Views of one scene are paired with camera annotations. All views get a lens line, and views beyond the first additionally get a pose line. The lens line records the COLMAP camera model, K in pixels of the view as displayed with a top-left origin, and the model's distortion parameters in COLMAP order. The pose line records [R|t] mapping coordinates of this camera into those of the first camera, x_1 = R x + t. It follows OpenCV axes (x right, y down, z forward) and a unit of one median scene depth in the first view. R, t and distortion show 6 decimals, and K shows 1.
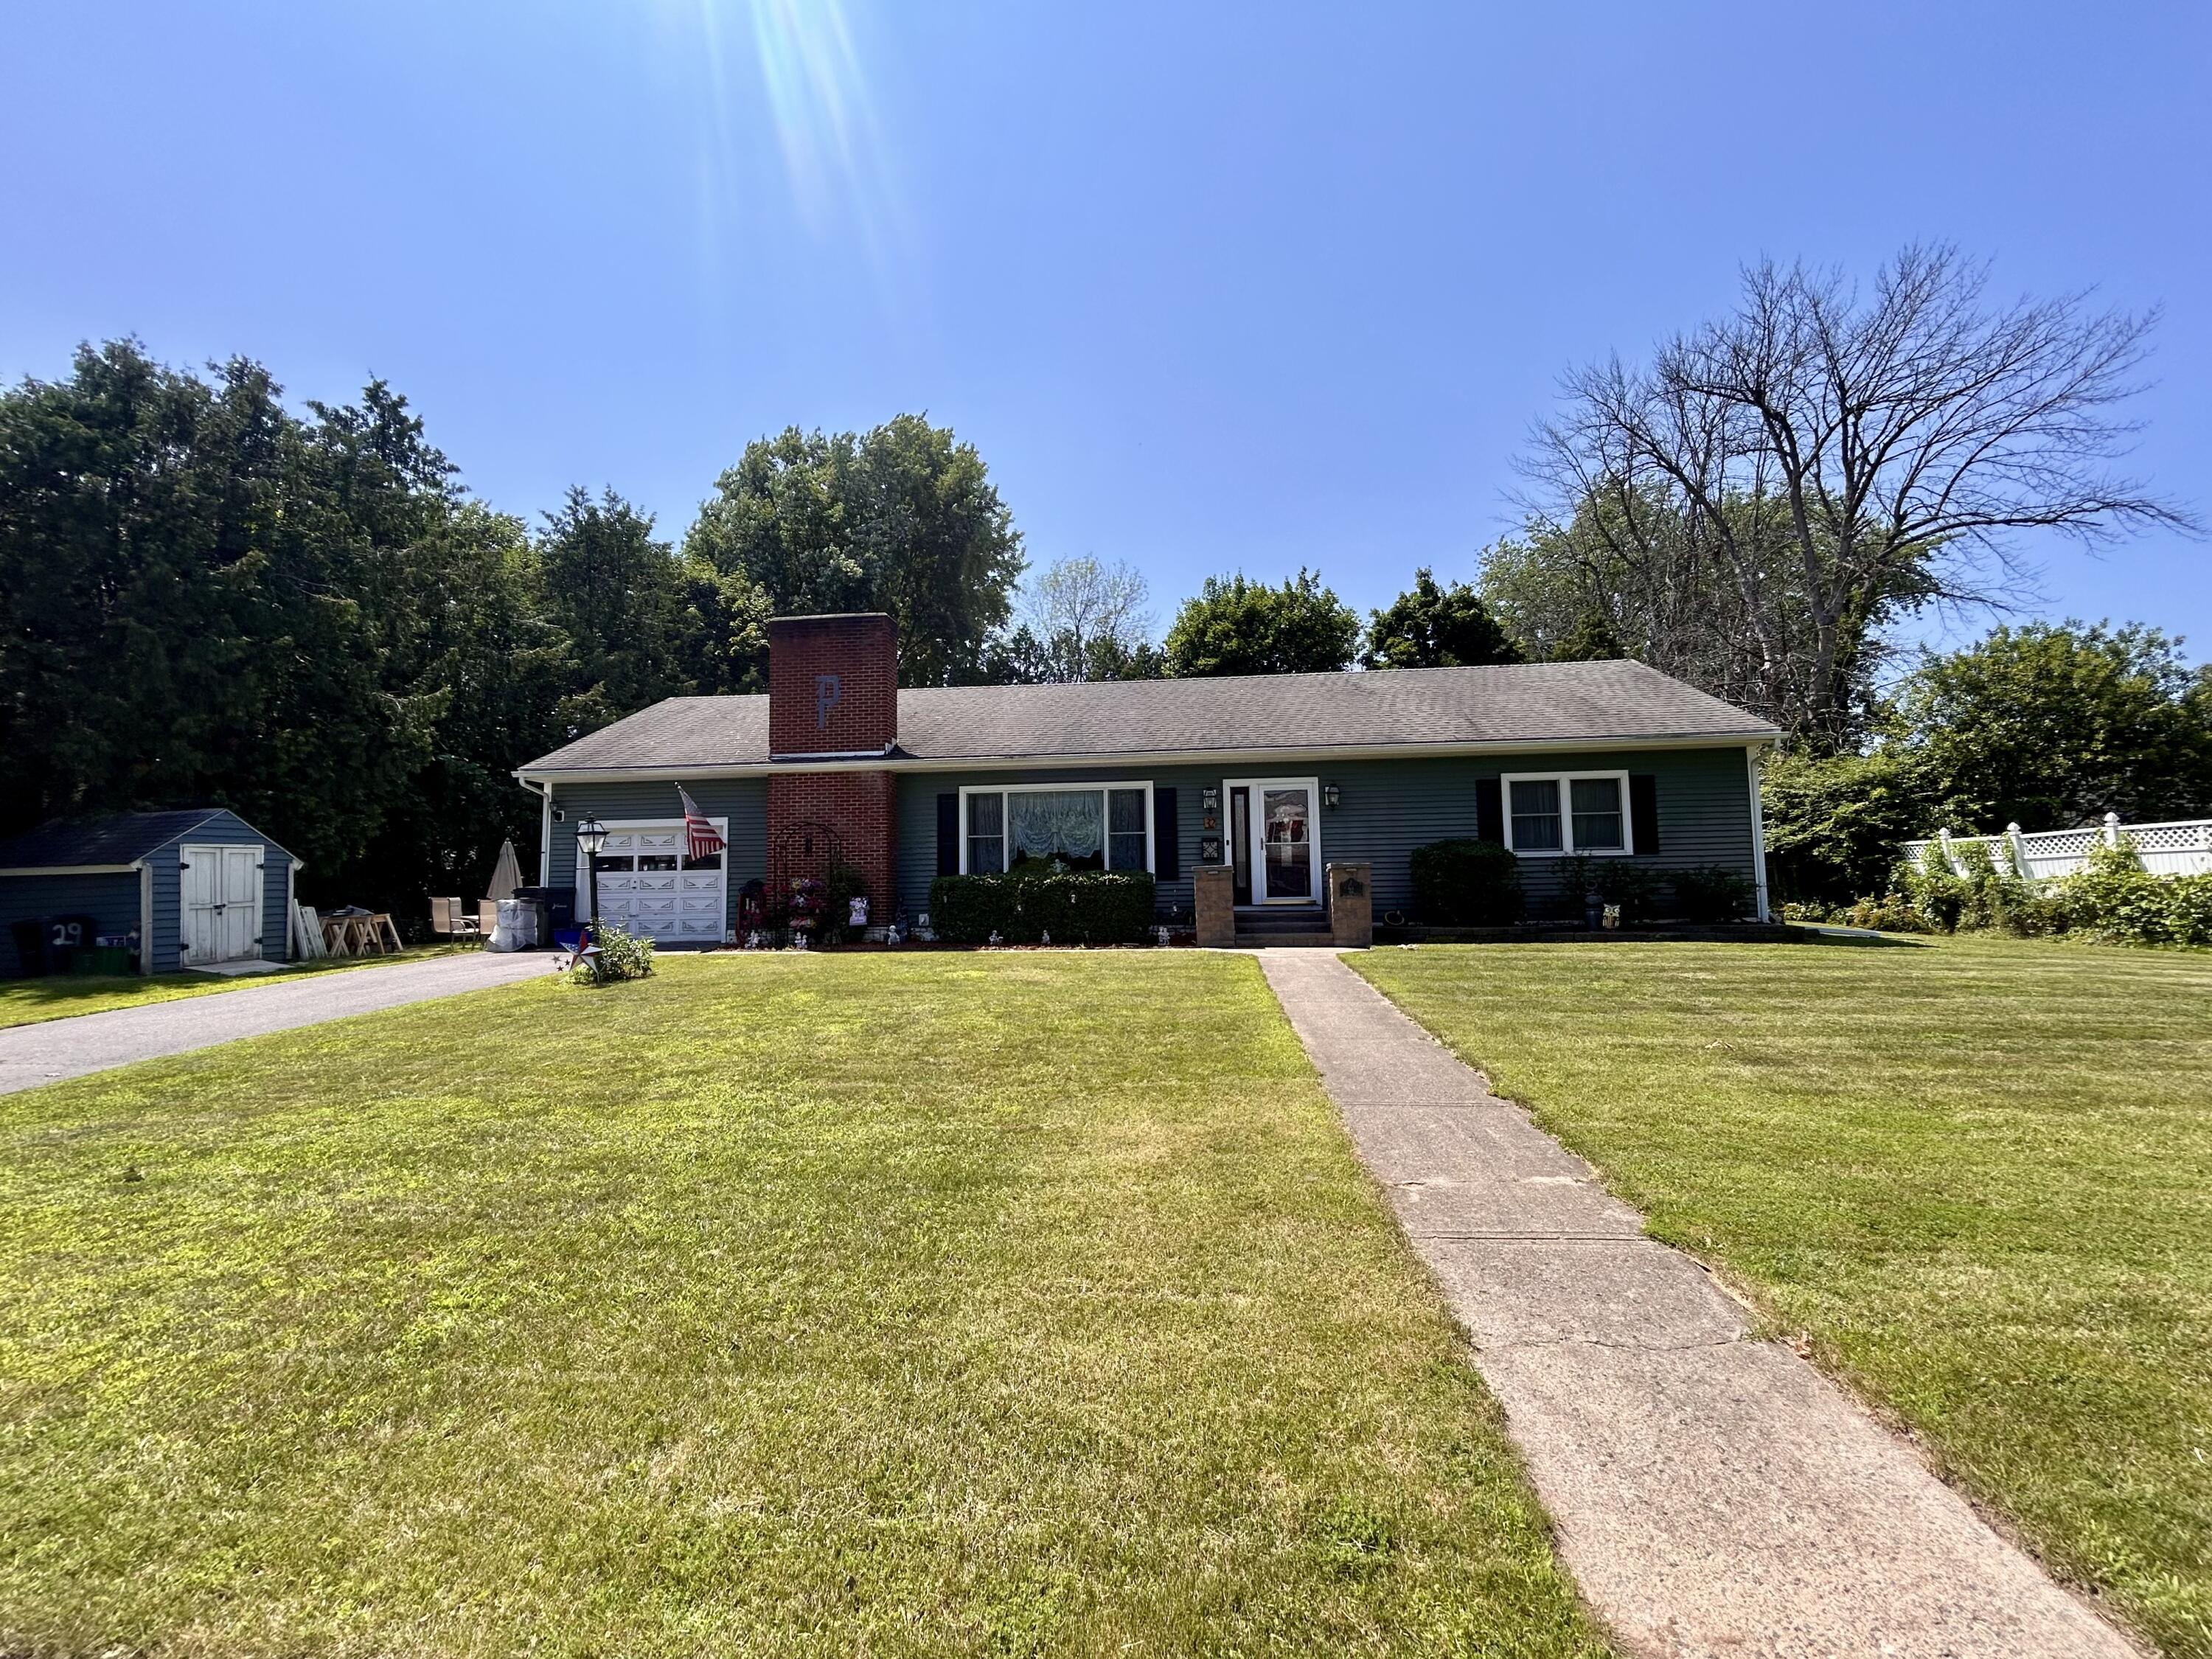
lens RADIAL K [[898.0, 0, 1115.8], [0, 898.0, 827.3], [0, 0, 1]] dist [0.000027, 0.000466]
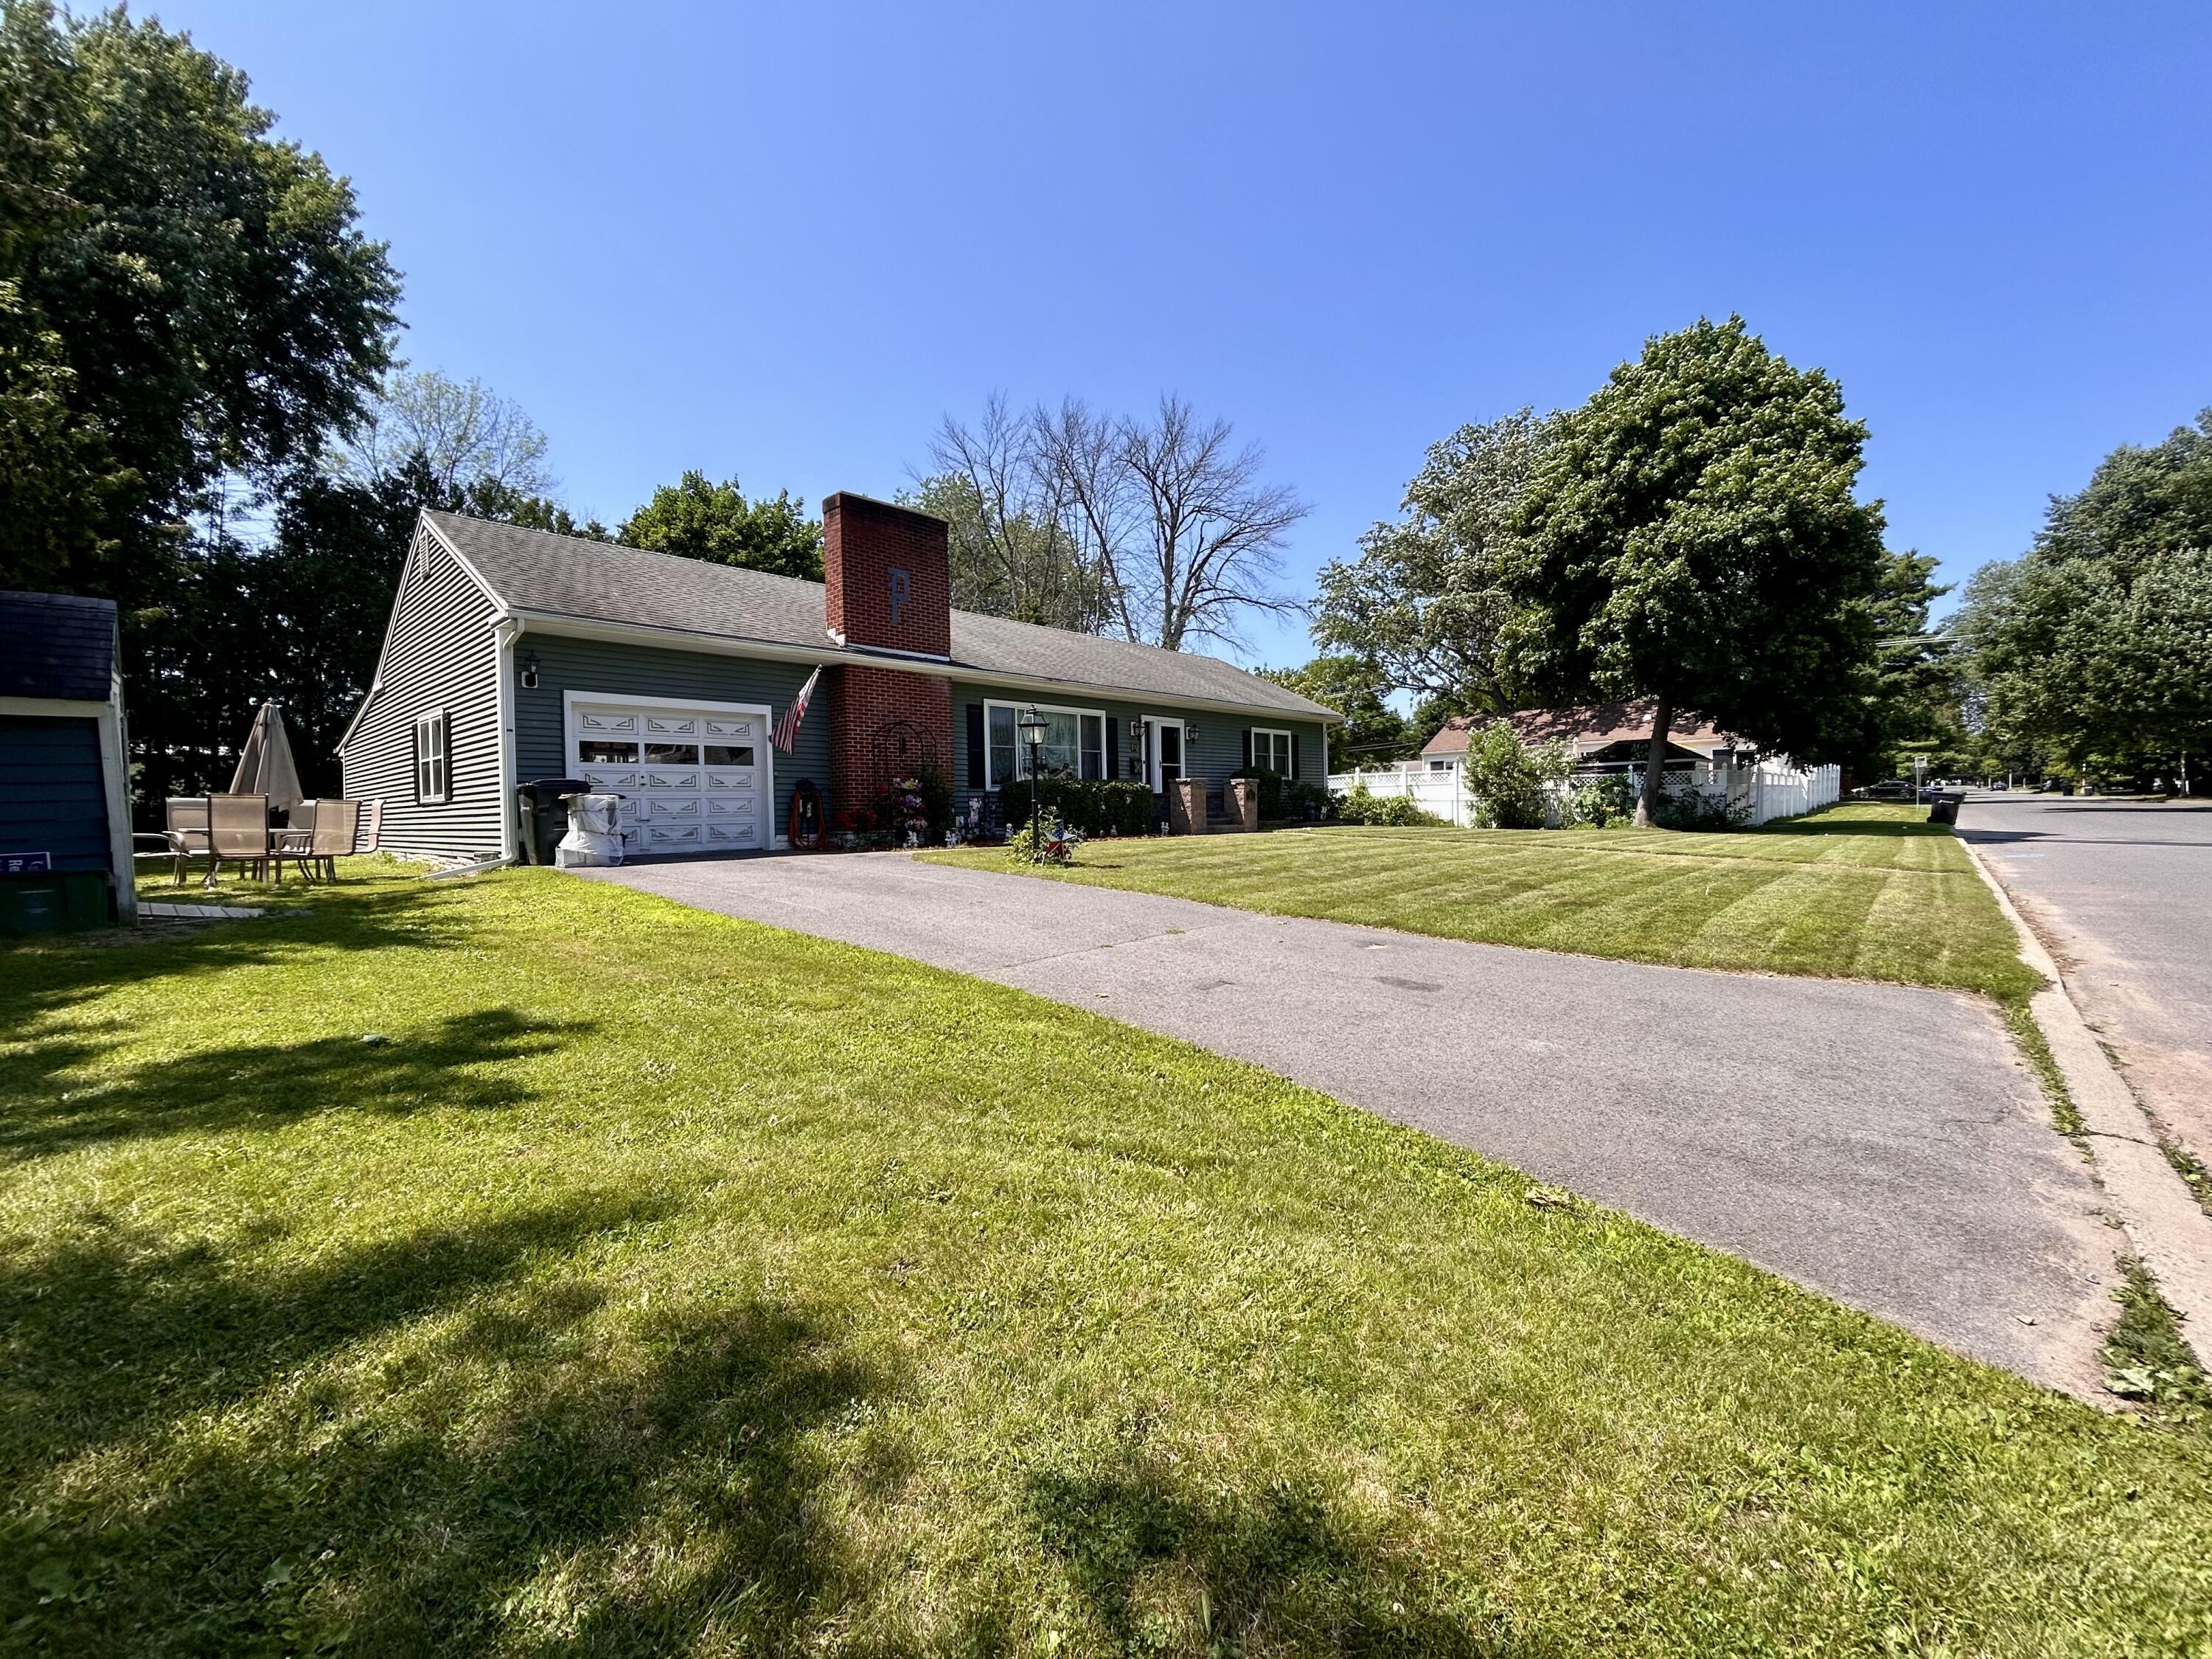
lens RADIAL K [[898.0, 0, 1112.0], [0, 898.0, 822.4], [0, 0, 1]] dist [0.000027, 0.000466]
pose [[0.584502, -0.008067, 0.811352, -0.992332], [-0.048227, 0.997837, 0.044664, 0.049213], [-0.809958, -0.065235, 0.582849, 0.237584]]
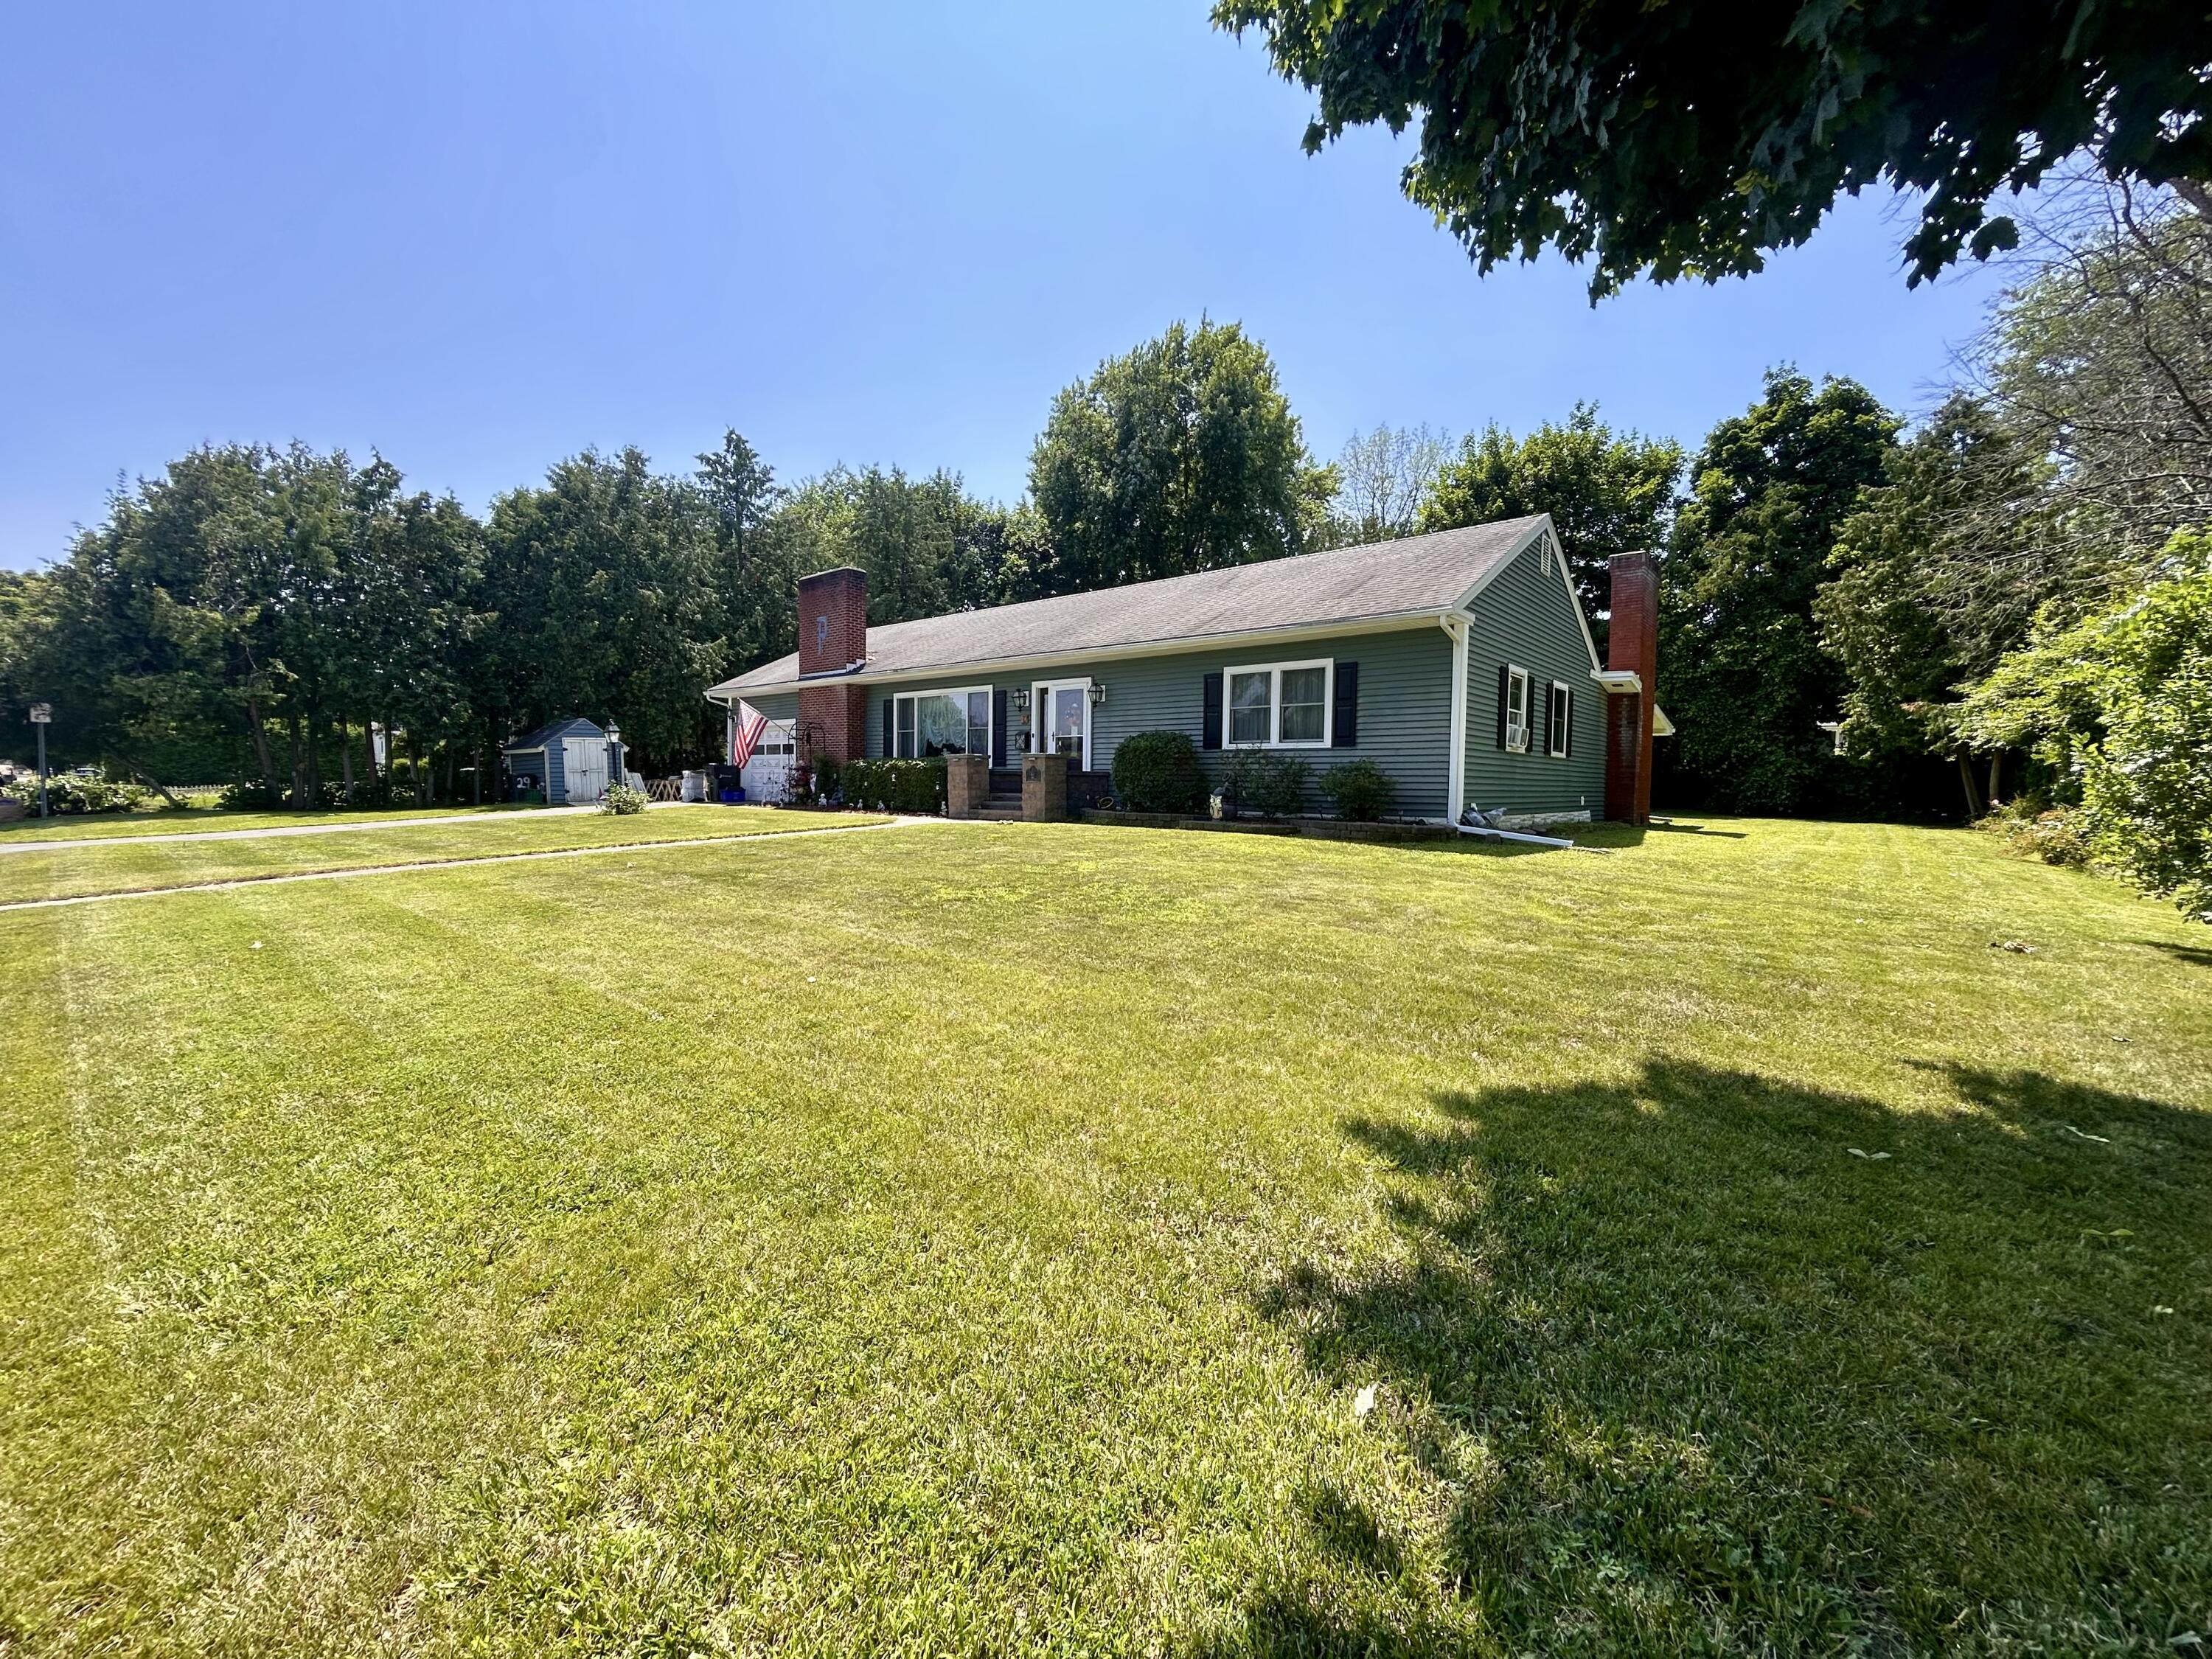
lens RADIAL K [[898.0, 0, 1091.8], [0, 898.0, 824.5], [0, 0, 1]] dist [0.000027, 0.000466]
pose [[0.824443, 0.053944, -0.563368, 0.853783], [0.012456, 0.993476, 0.113355, 0.000325], [0.565808, -0.100472, 0.818393, 0.055760]]
